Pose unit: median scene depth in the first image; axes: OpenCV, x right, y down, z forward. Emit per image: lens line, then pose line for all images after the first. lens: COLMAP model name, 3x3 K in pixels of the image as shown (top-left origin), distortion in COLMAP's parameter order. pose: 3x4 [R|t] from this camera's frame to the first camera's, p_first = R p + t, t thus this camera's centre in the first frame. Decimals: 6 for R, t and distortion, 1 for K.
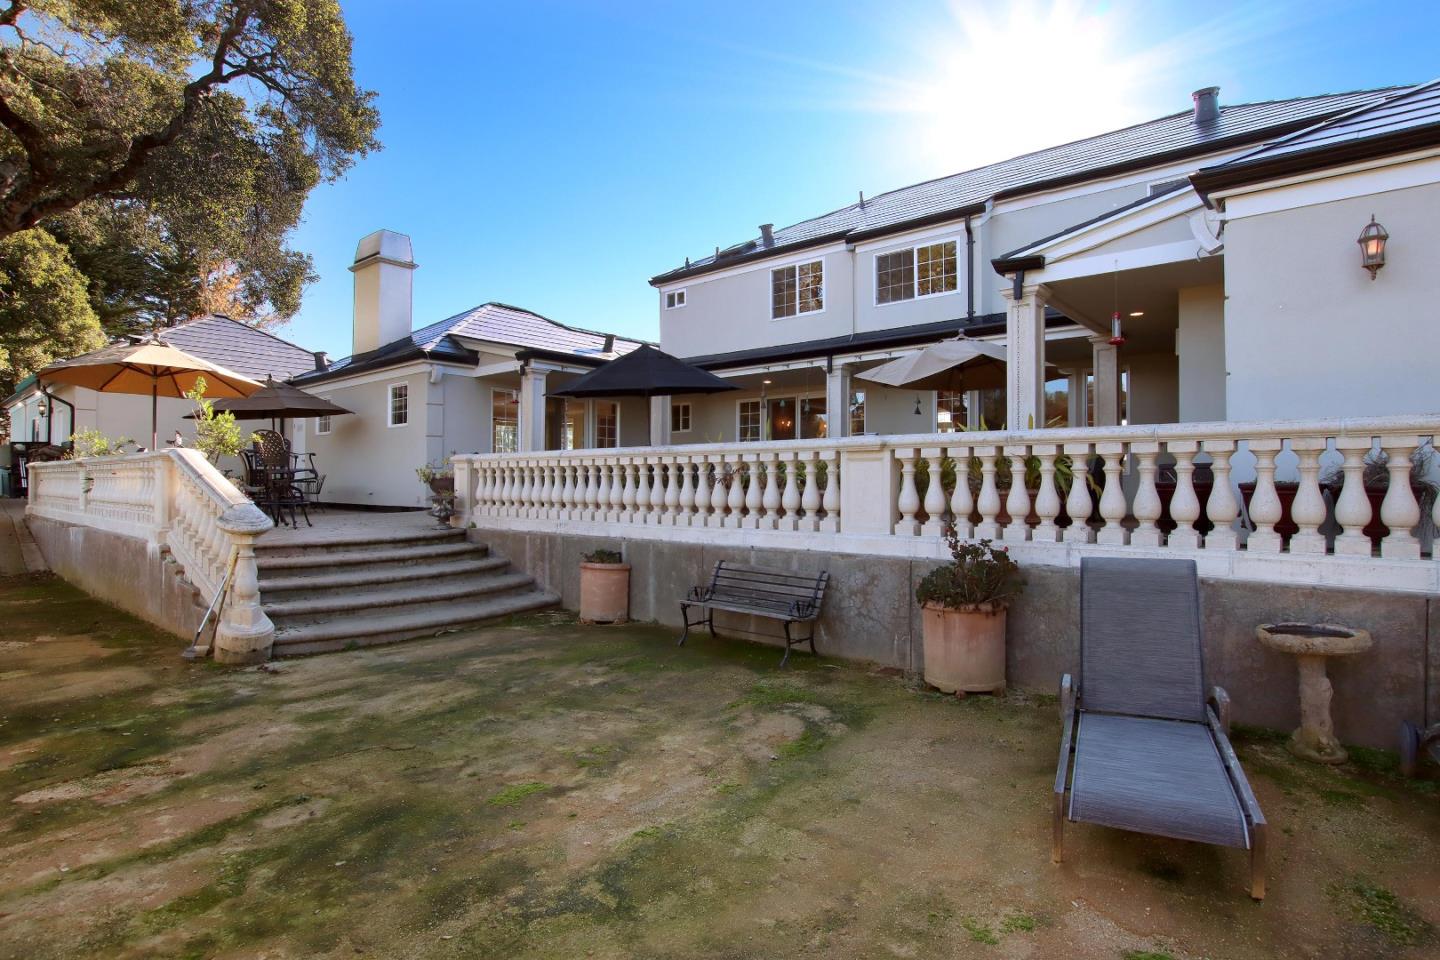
lens RADIAL K [[710.4, 0, 720.0], [0, 710.4, 480.0], [0, 0, 1]] dist [-0.022098, 0.000948]
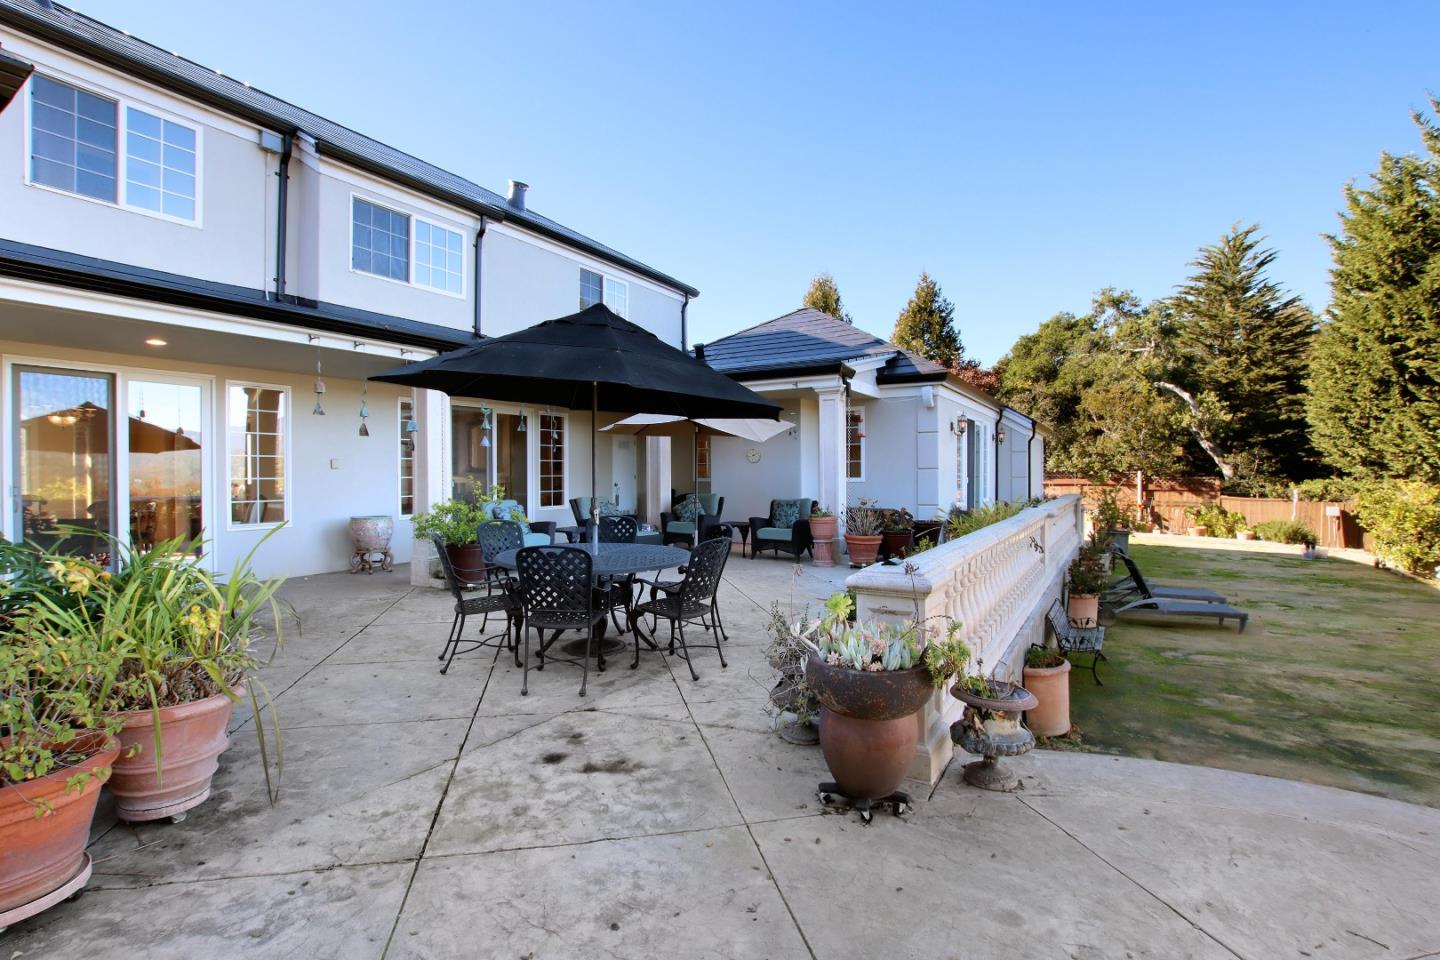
lens RADIAL K [[710.4, 0, 720.0], [0, 710.4, 480.0], [0, 0, 1]] dist [-0.022098, 0.000948]
pose [[-0.183956, -0.005977, 0.982916, -1.302814], [0.013549, 0.999871, 0.008616, -0.153034], [-0.982841, 0.014903, -0.183852, 2.192283]]
